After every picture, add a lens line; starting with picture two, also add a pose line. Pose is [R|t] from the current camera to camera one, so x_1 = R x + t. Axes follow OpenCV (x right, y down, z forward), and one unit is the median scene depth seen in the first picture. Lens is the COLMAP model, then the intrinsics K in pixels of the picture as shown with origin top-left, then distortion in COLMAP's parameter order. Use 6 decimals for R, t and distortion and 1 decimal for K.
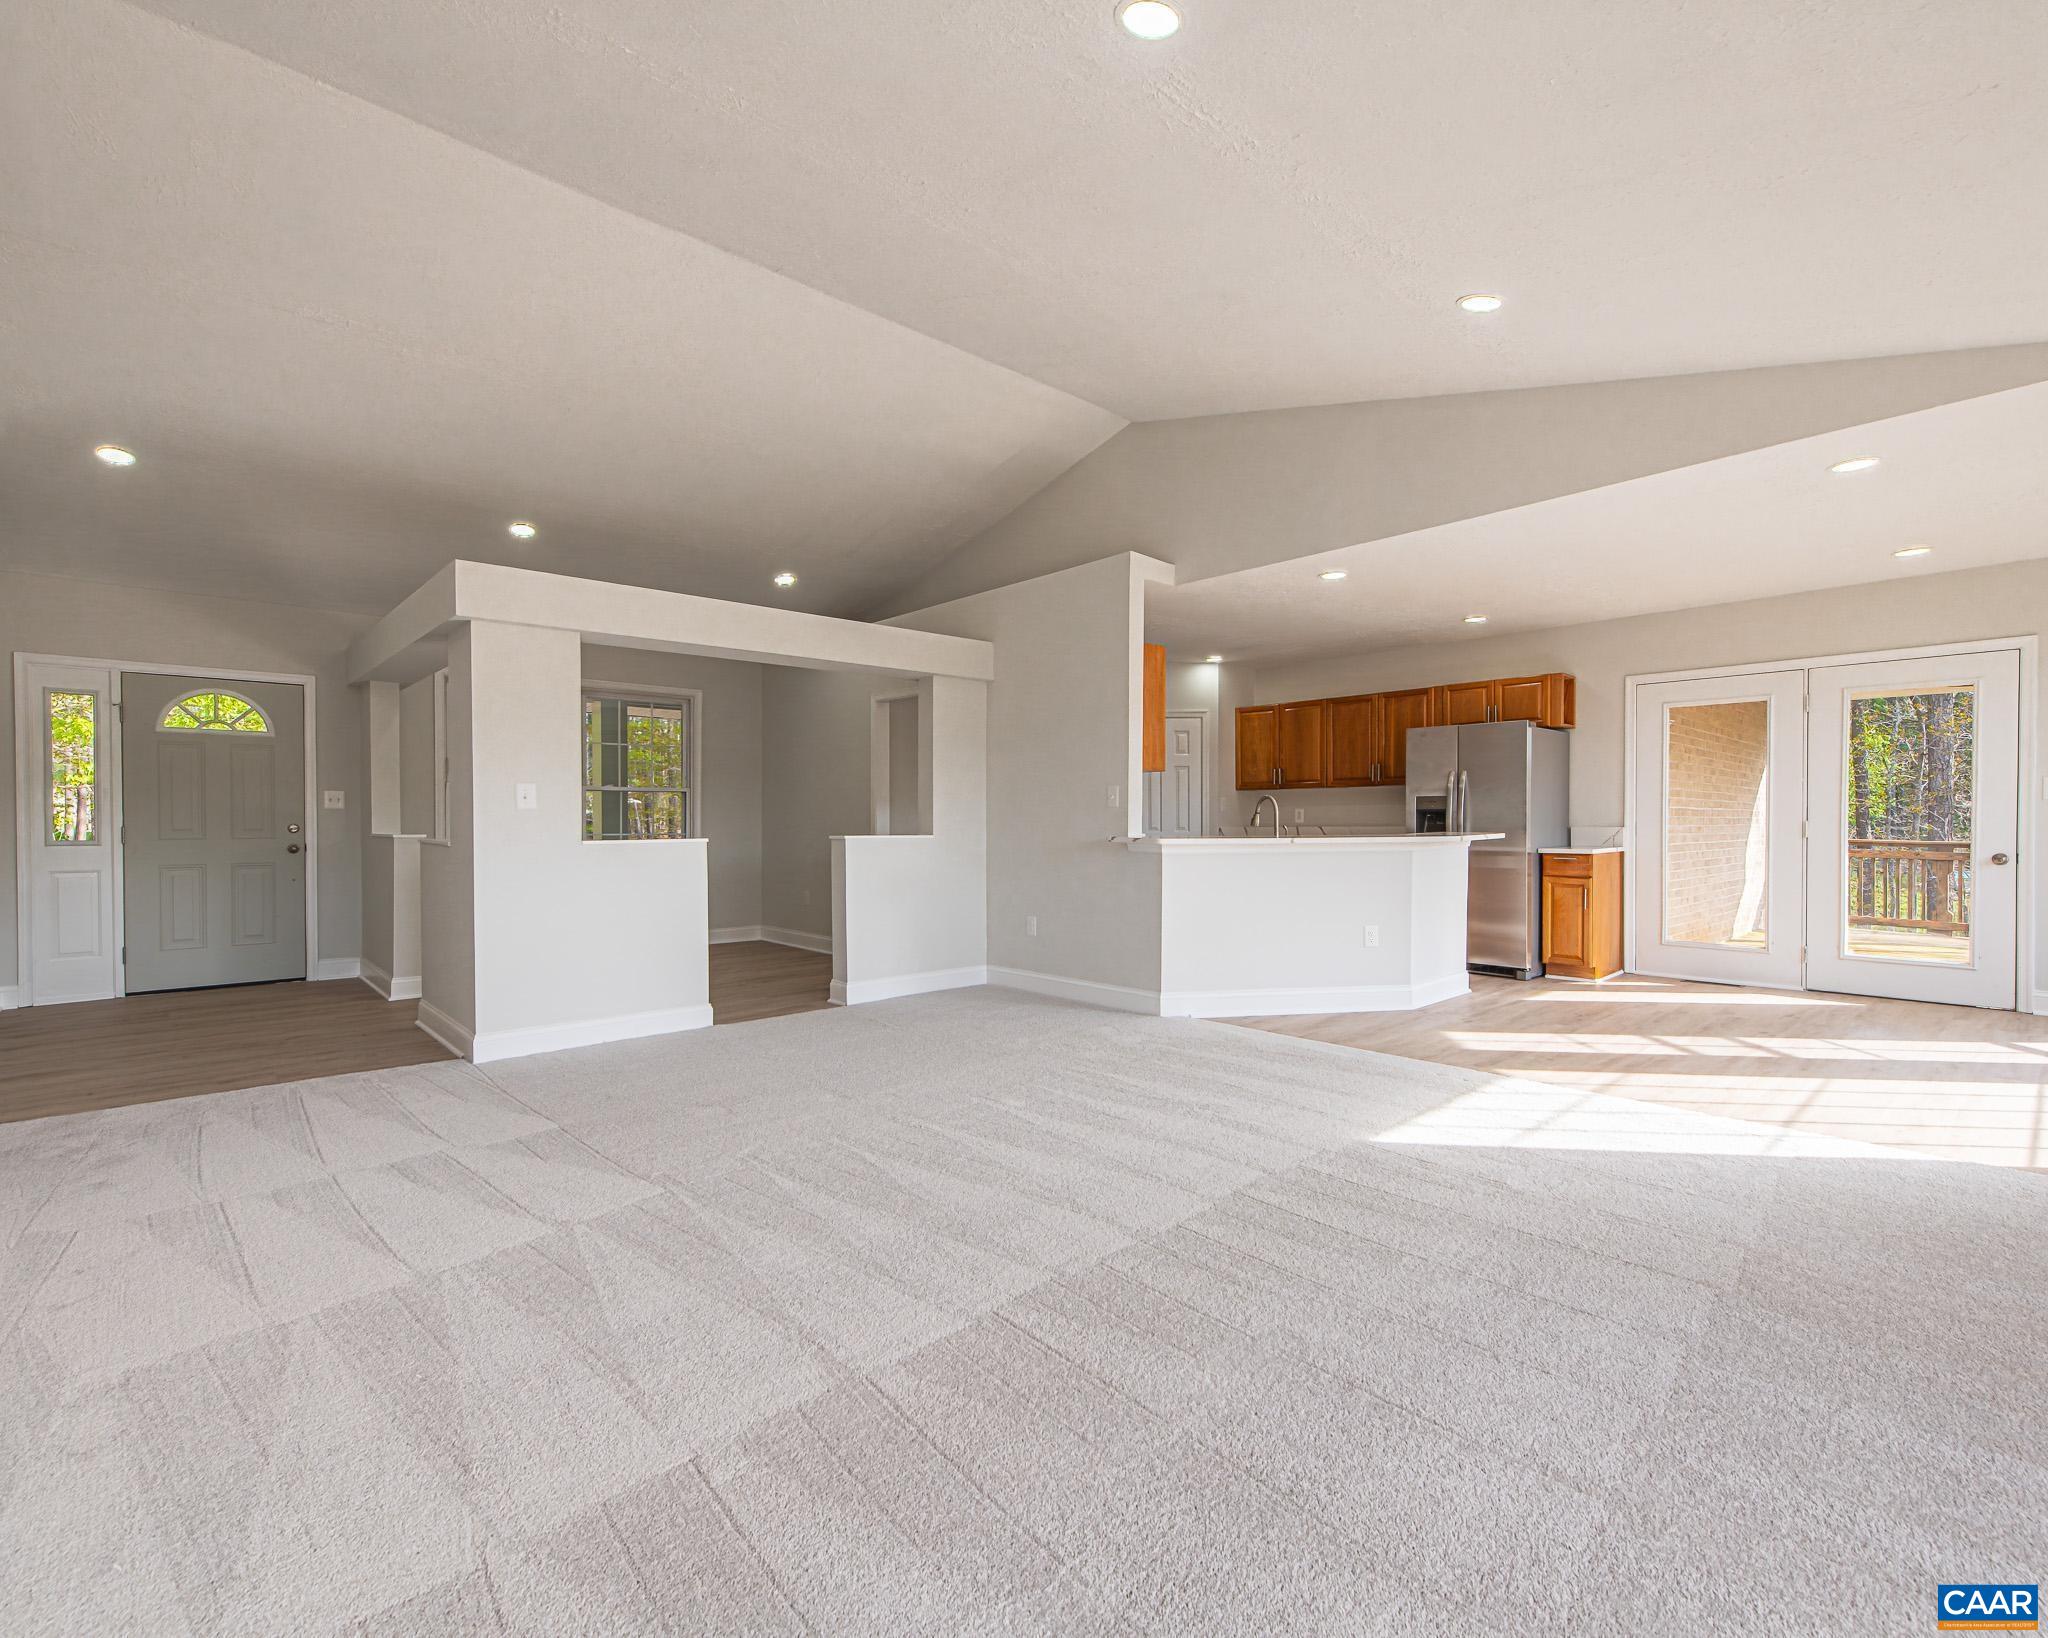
lens RADIAL K [[968.6, 0, 1014.3], [0, 968.6, 821.0], [0, 0, 1]] dist [0.010420, -0.003983]
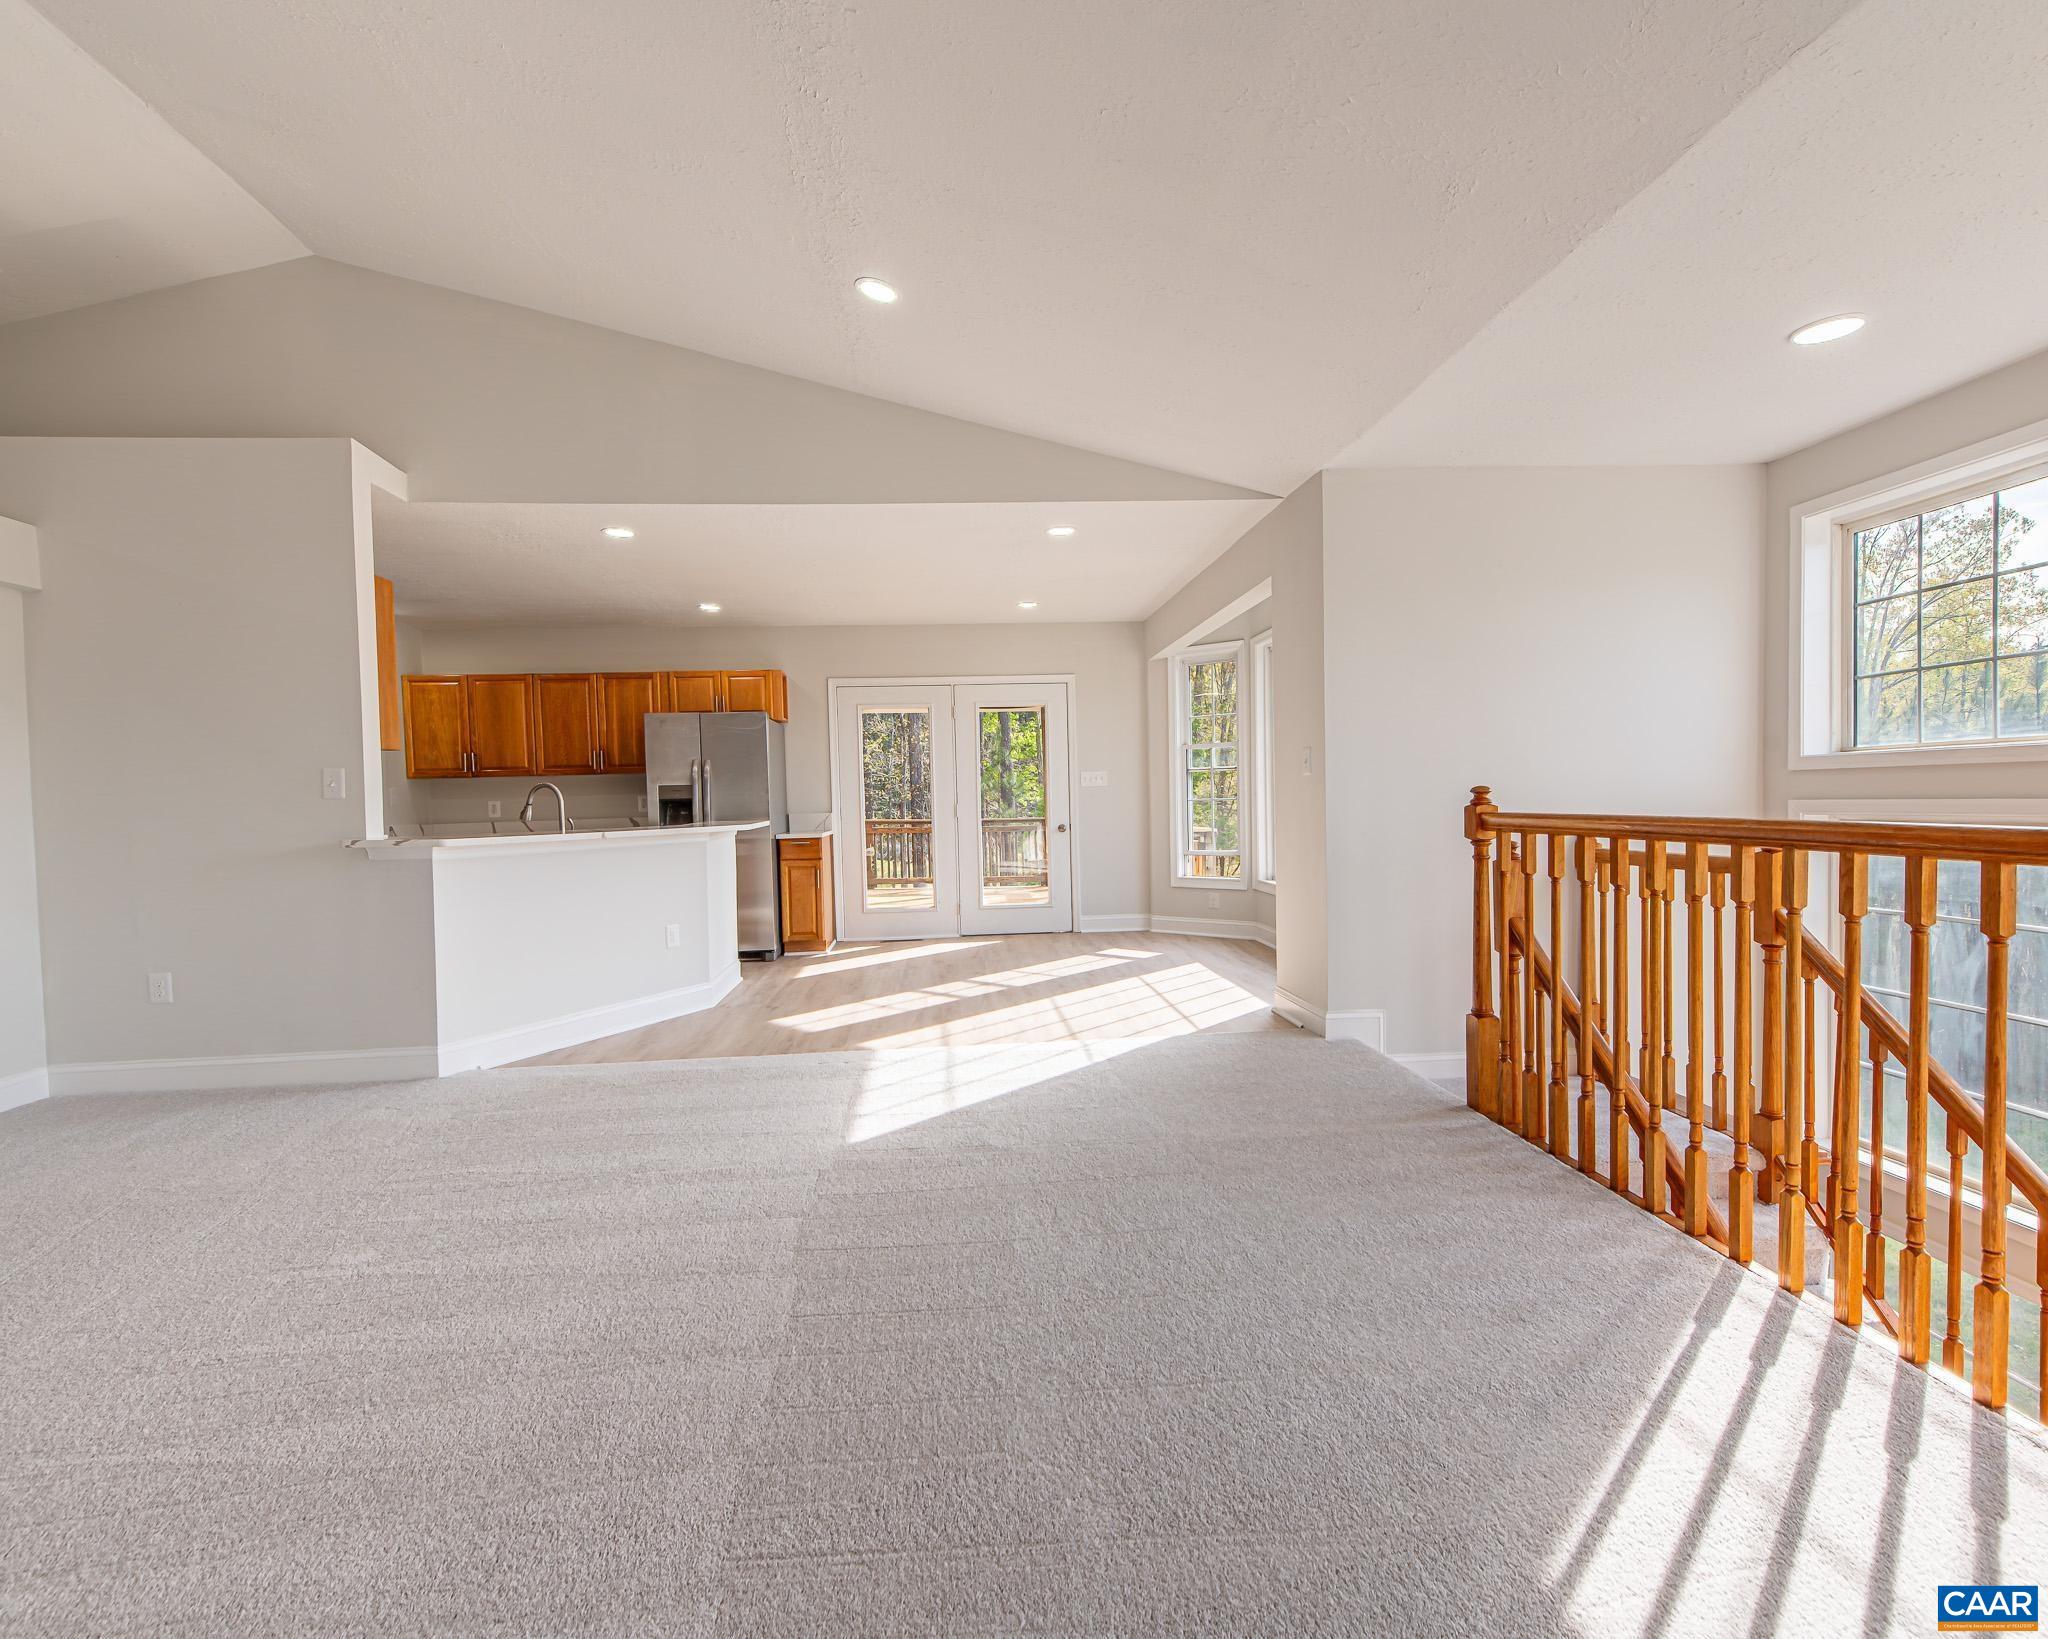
lens RADIAL K [[968.6, 0, 1026.6], [0, 968.6, 826.4], [0, 0, 1]] dist [0.010420, -0.003983]
pose [[0.604427, -0.033815, 0.795942, -0.143089], [0.025047, 0.999411, 0.023439, 0.001589], [-0.796267, 0.005769, 0.604918, 0.157587]]
